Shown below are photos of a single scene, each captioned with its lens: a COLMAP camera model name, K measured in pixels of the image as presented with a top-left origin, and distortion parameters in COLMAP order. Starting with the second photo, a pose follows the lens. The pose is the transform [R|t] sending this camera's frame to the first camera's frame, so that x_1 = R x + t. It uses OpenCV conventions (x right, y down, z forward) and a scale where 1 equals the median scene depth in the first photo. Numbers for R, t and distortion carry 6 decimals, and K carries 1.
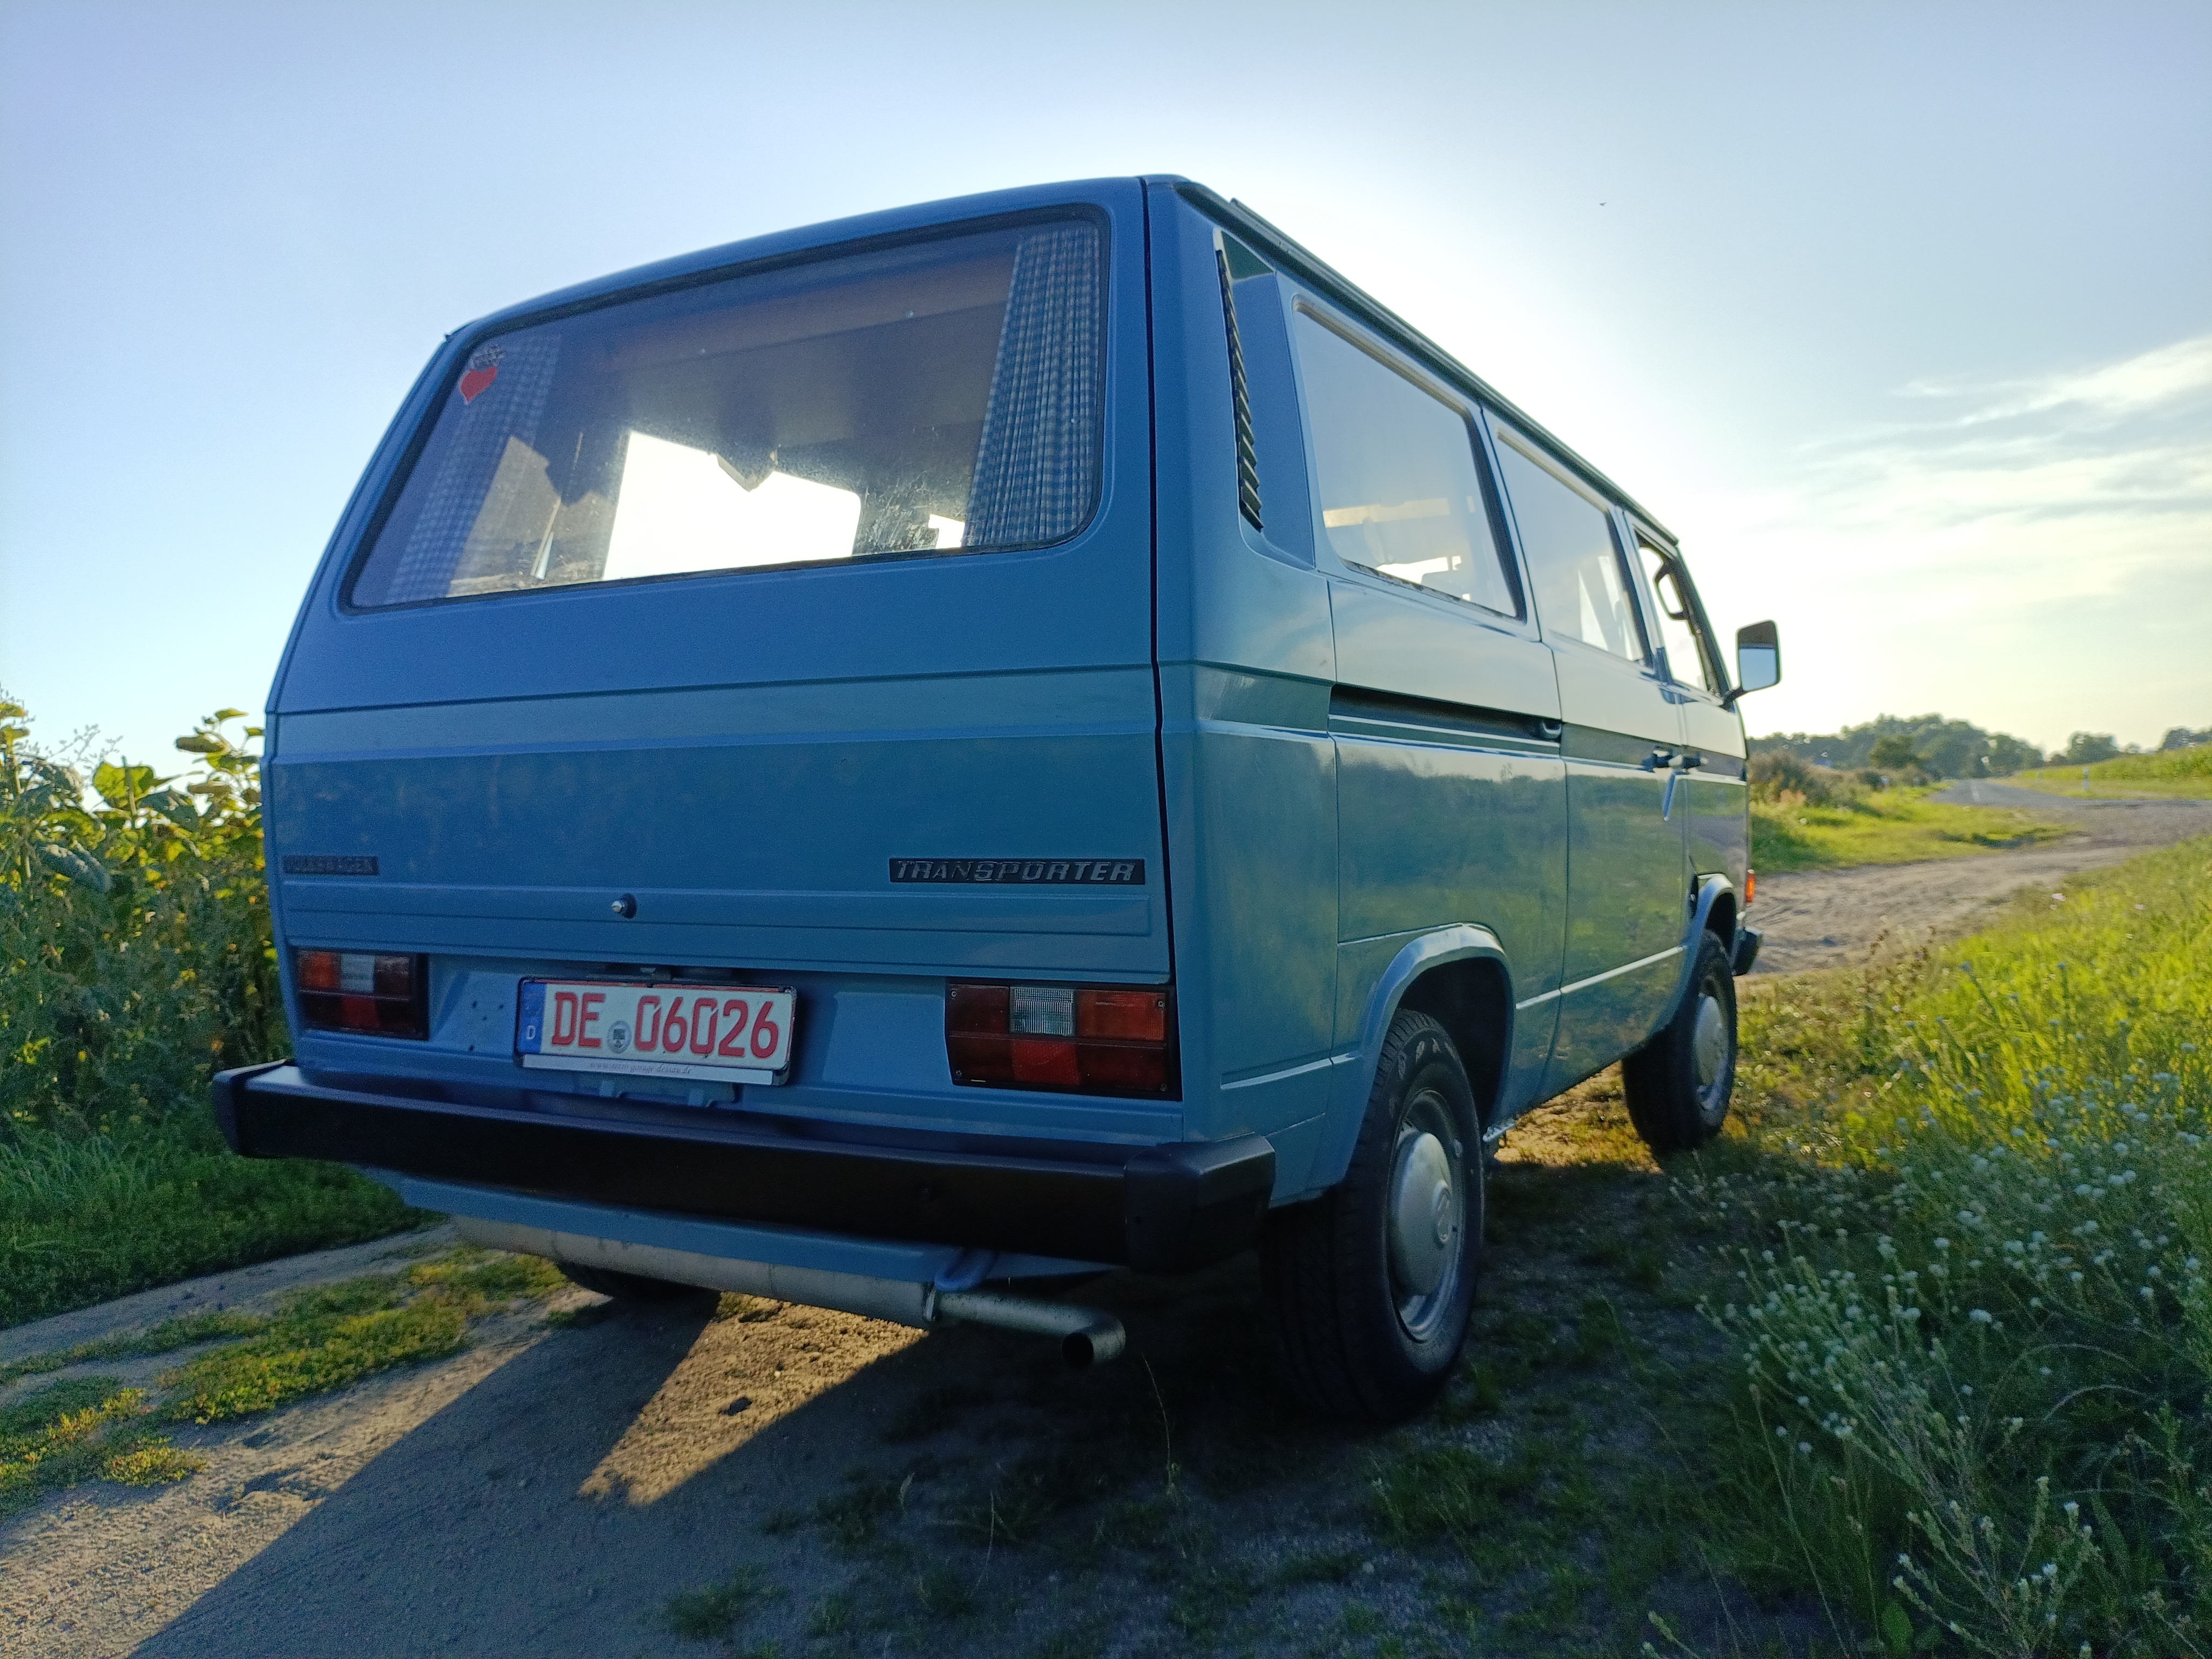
lens RADIAL K [[1687.8, 0, 1106.0], [0, 1687.8, 829.5], [0, 0, 1]] dist [0.071928, -0.097824]
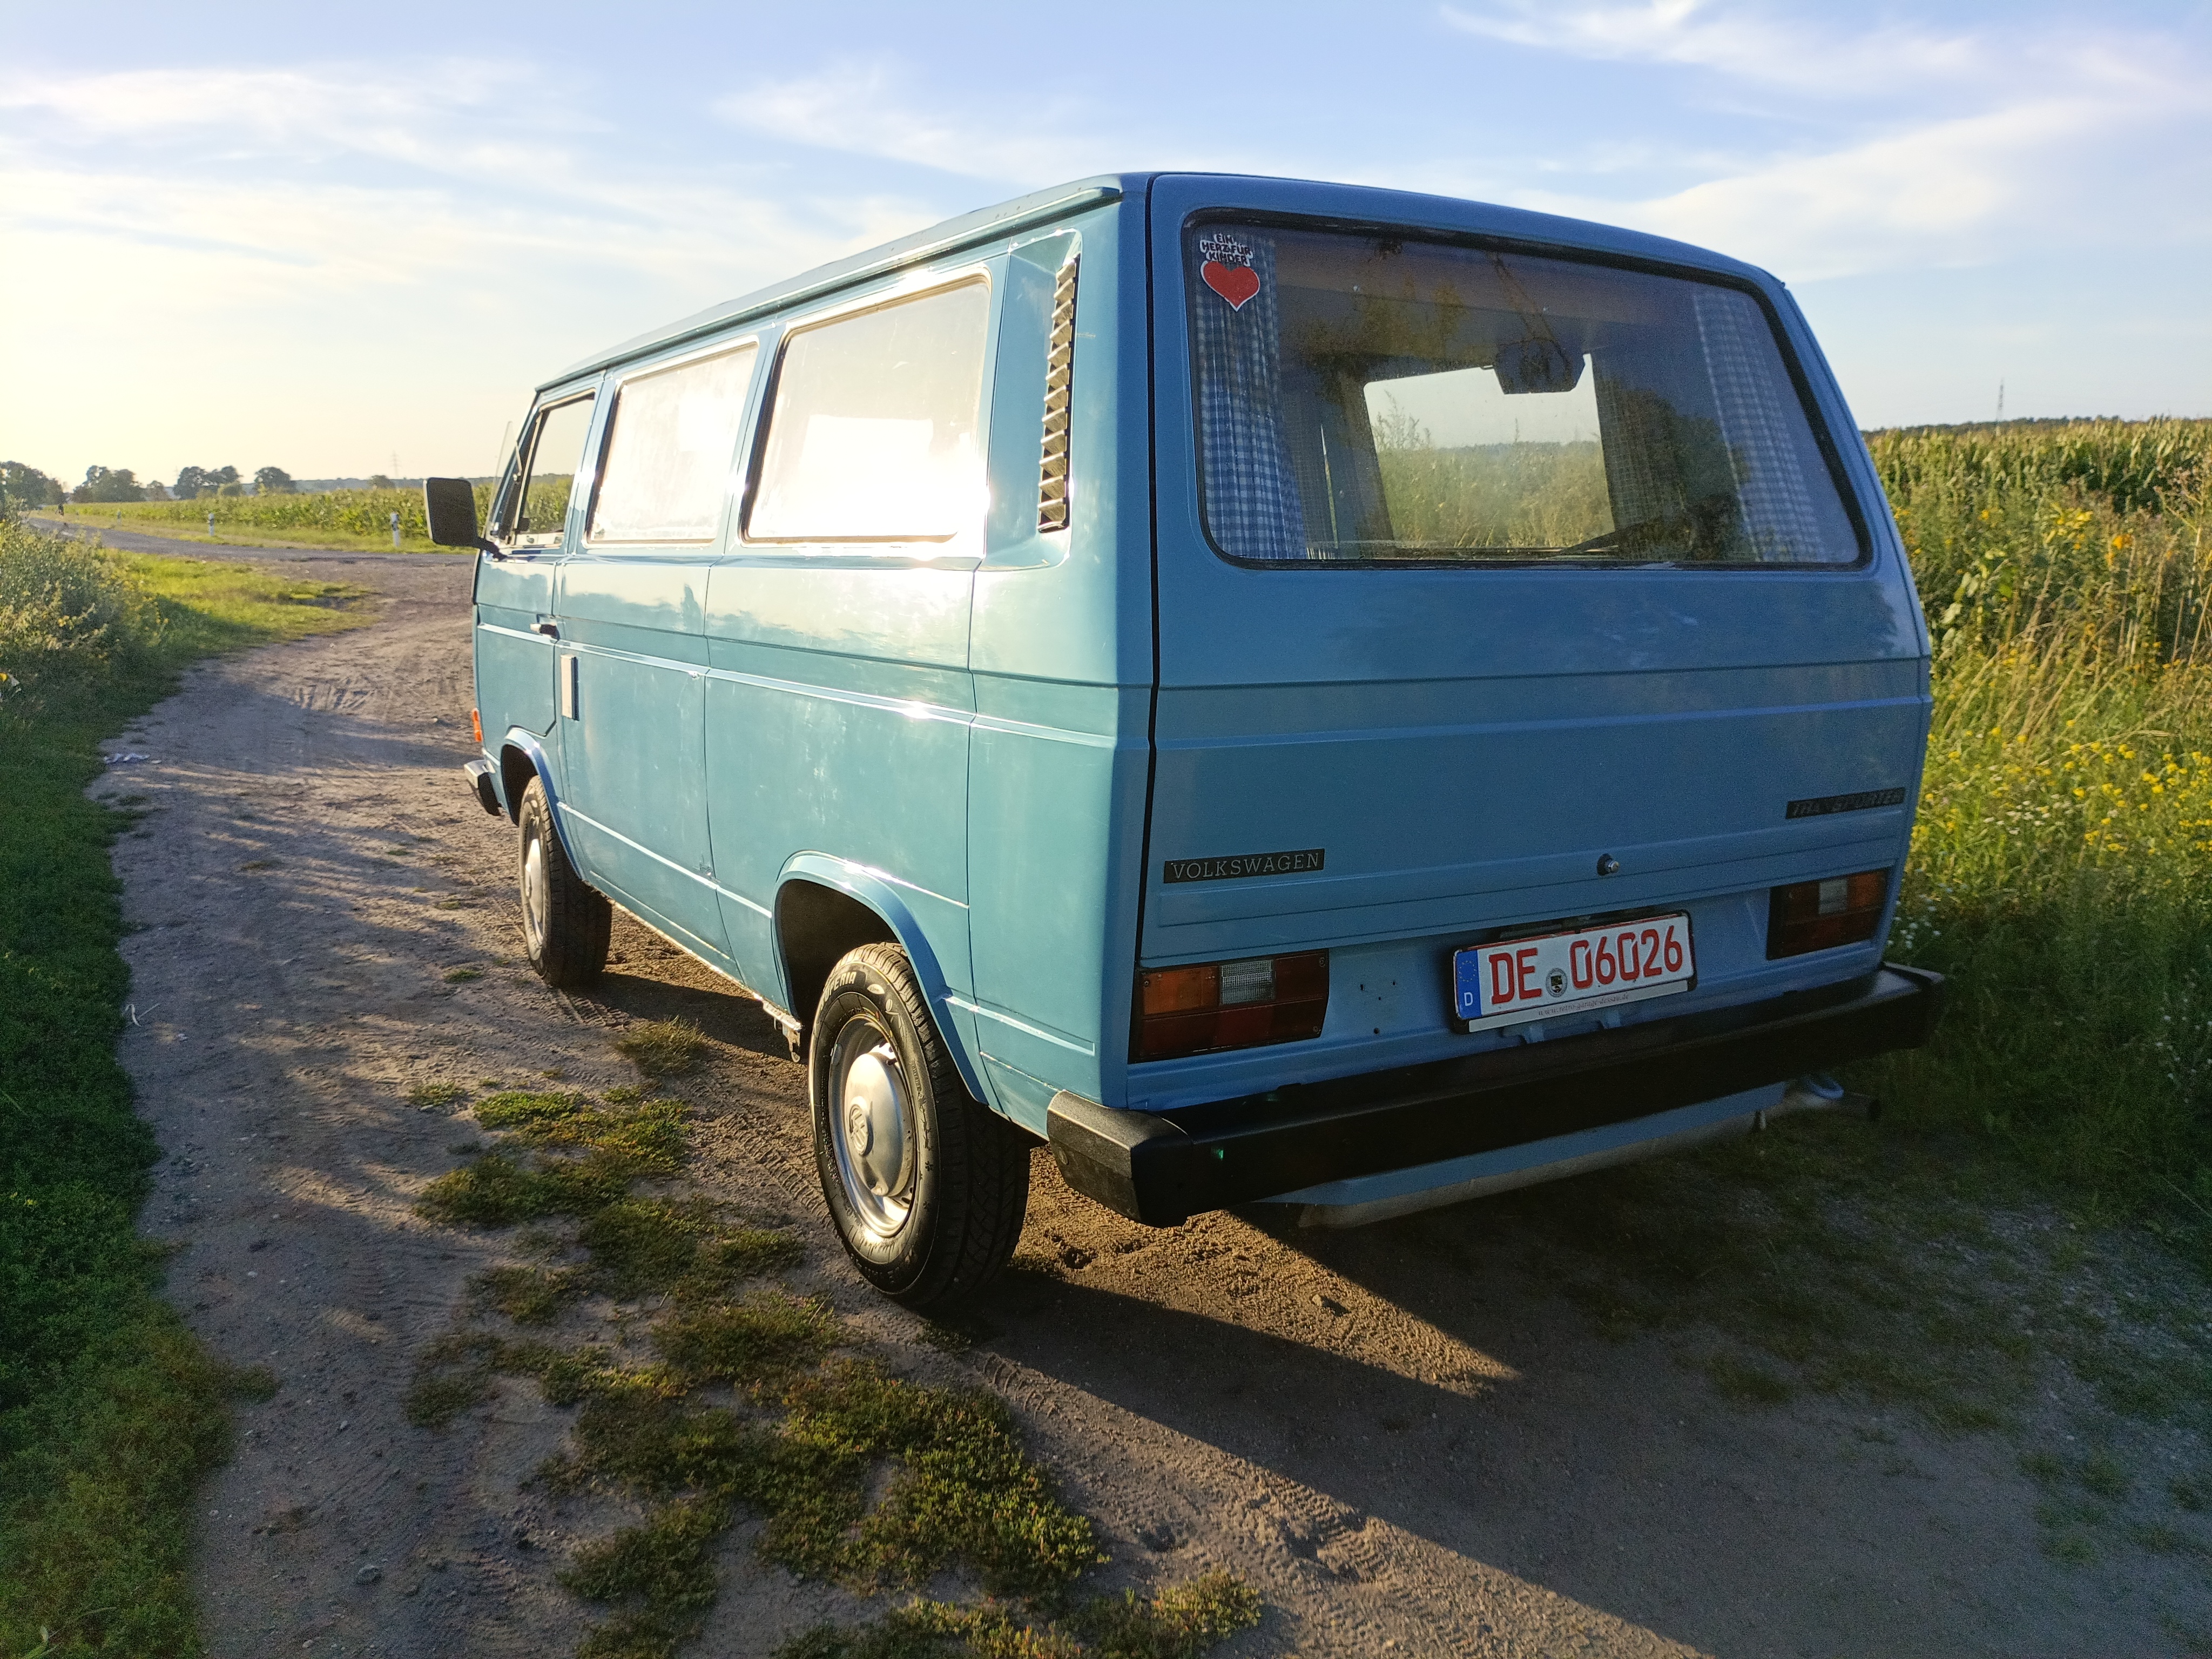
lens RADIAL K [[1687.8, 0, 1106.0], [0, 1687.8, 829.5], [0, 0, 1]] dist [0.071928, -0.097824]
pose [[0.488583, -0.126832, 0.863250, -1.350699], [-0.007461, 0.988735, 0.149491, -0.136605], [-0.872485, -0.079480, 0.482133, 0.723370]]
